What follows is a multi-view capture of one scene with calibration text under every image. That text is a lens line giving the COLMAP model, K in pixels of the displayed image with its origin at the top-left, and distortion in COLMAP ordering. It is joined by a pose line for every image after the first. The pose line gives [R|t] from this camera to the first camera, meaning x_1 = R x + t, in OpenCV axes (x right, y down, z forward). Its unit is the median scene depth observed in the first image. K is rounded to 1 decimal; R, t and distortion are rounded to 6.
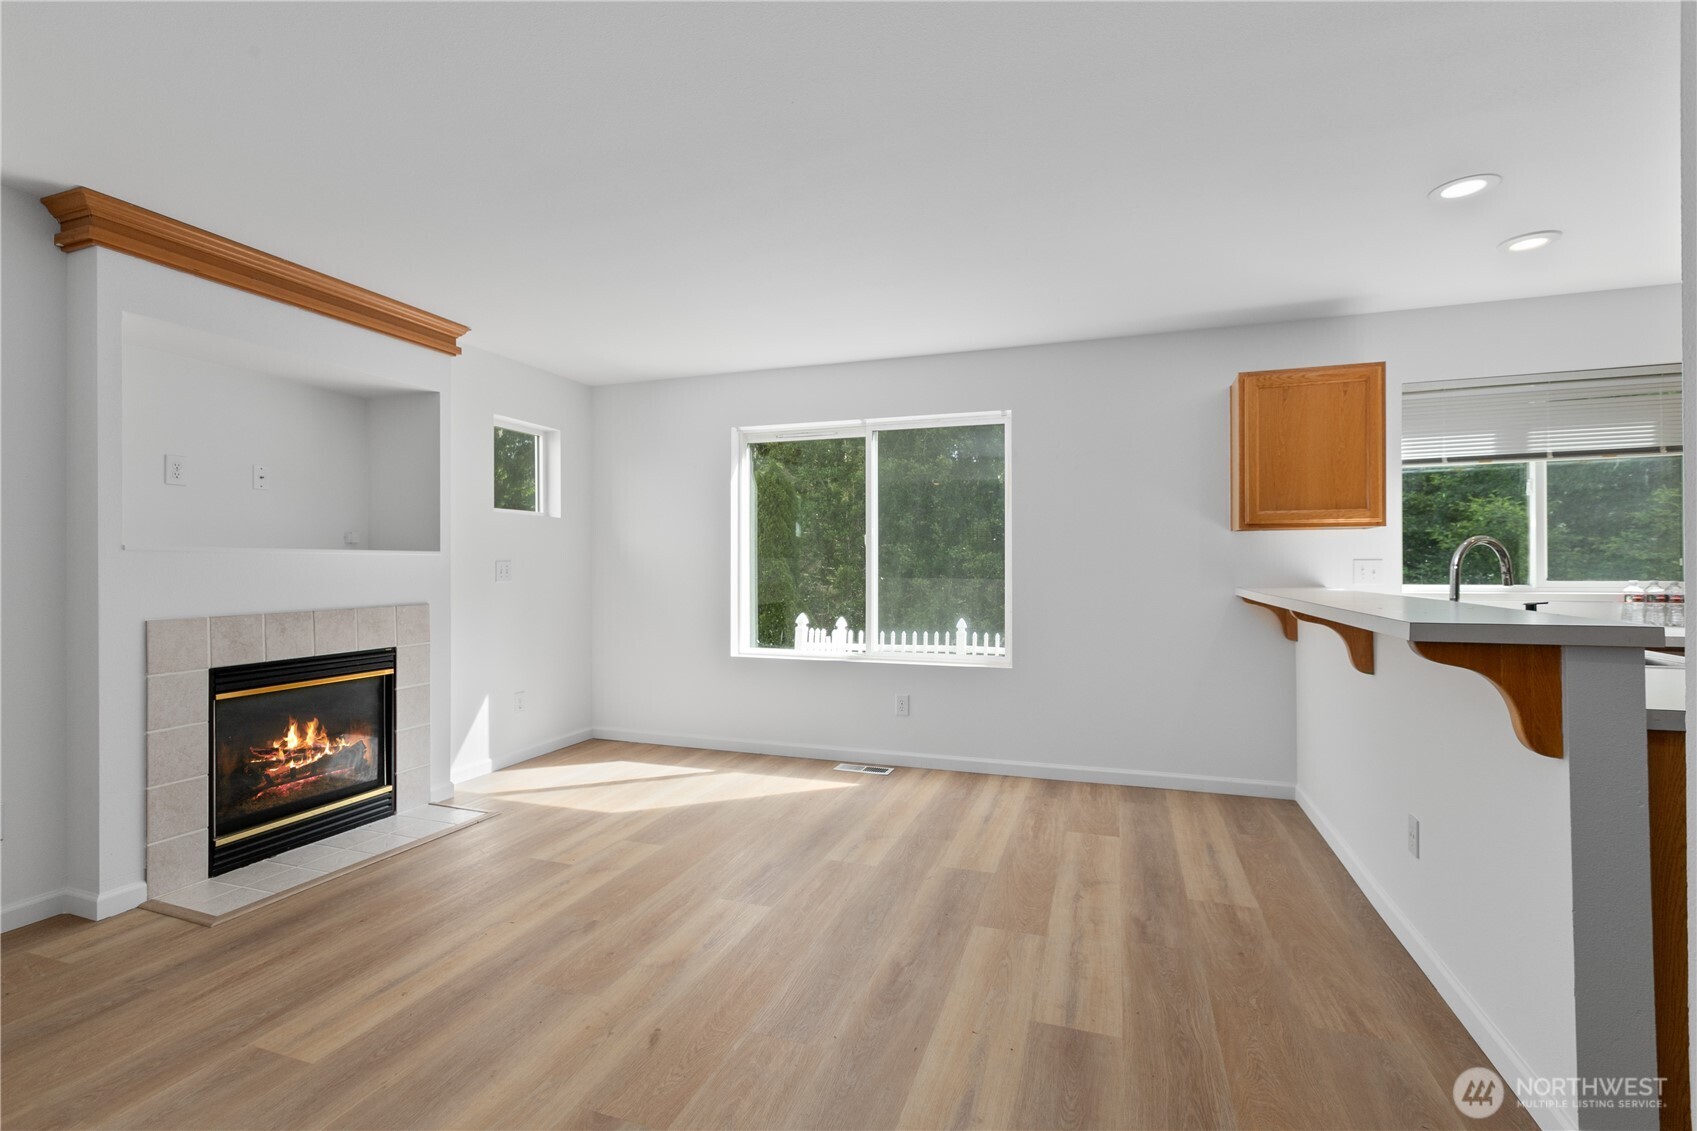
lens RADIAL K [[766.7, 0, 846.6], [0, 766.7, 565.7], [0, 0, 1]] dist [0.000886, 0.000387]
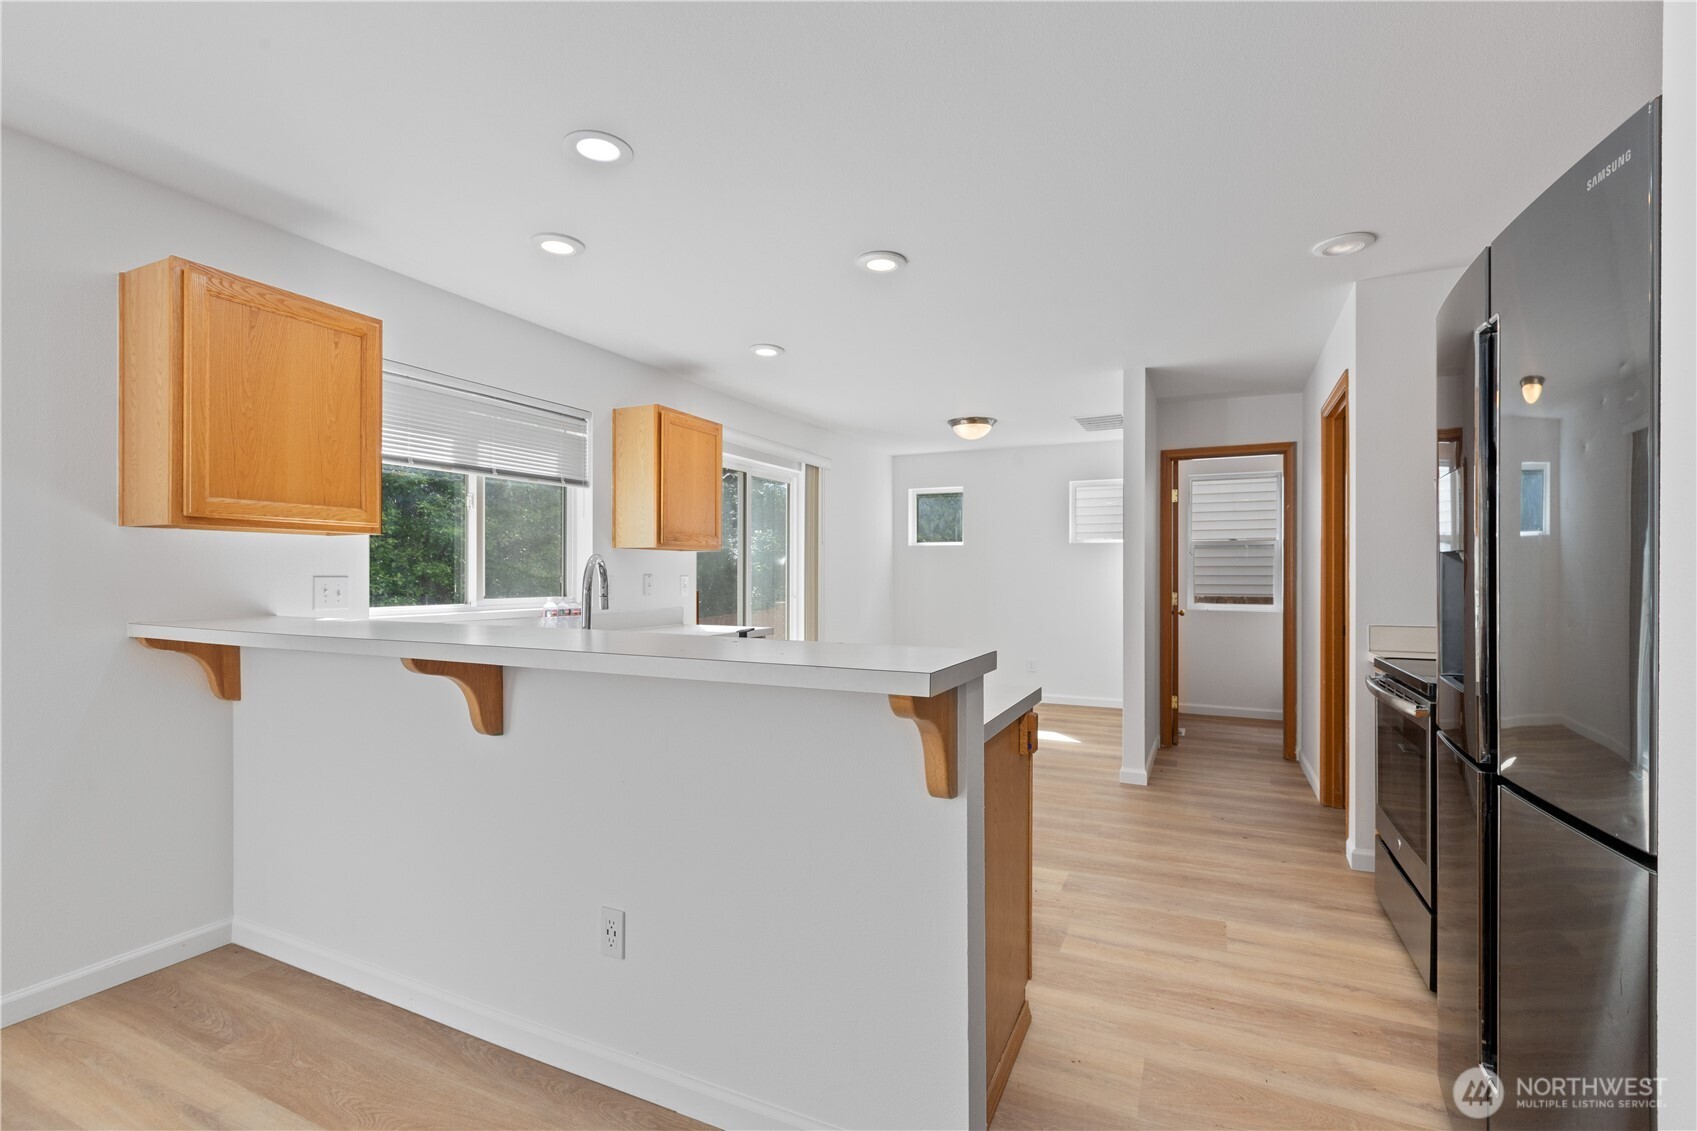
lens RADIAL K [[766.7, 0, 842.9], [0, 766.7, 573.6], [0, 0, 1]] dist [0.000886, 0.000387]
pose [[0.103782, 0.006732, 0.994577, -0.016507], [-0.006980, 0.999957, -0.006040, -0.010074], [-0.994576, -0.006316, 0.103824, 0.462200]]
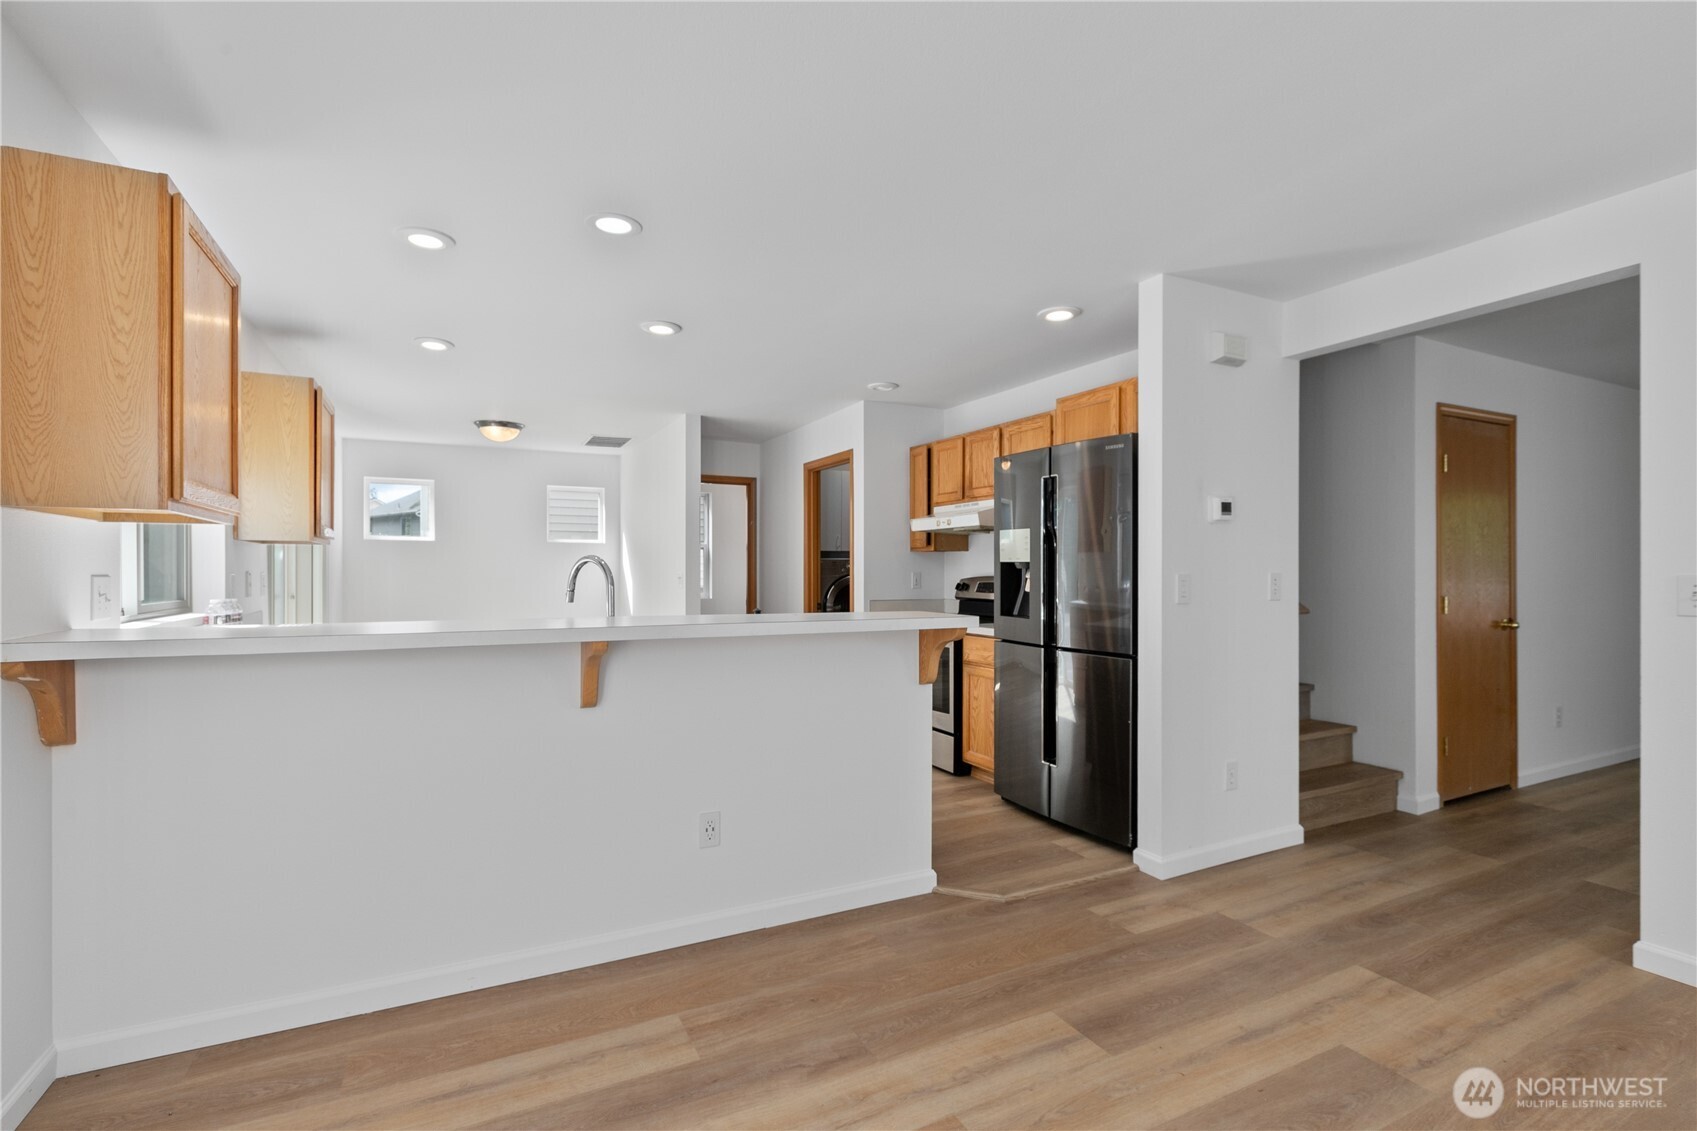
lens RADIAL K [[766.7, 0, 847.5], [0, 766.7, 572.7], [0, 0, 1]] dist [0.000886, 0.000387]
pose [[-0.718193, 0.004449, 0.695830, -0.114118], [0.001191, 0.999986, -0.005164, -0.006766], [-0.695843, -0.002880, -0.718188, 1.118153]]
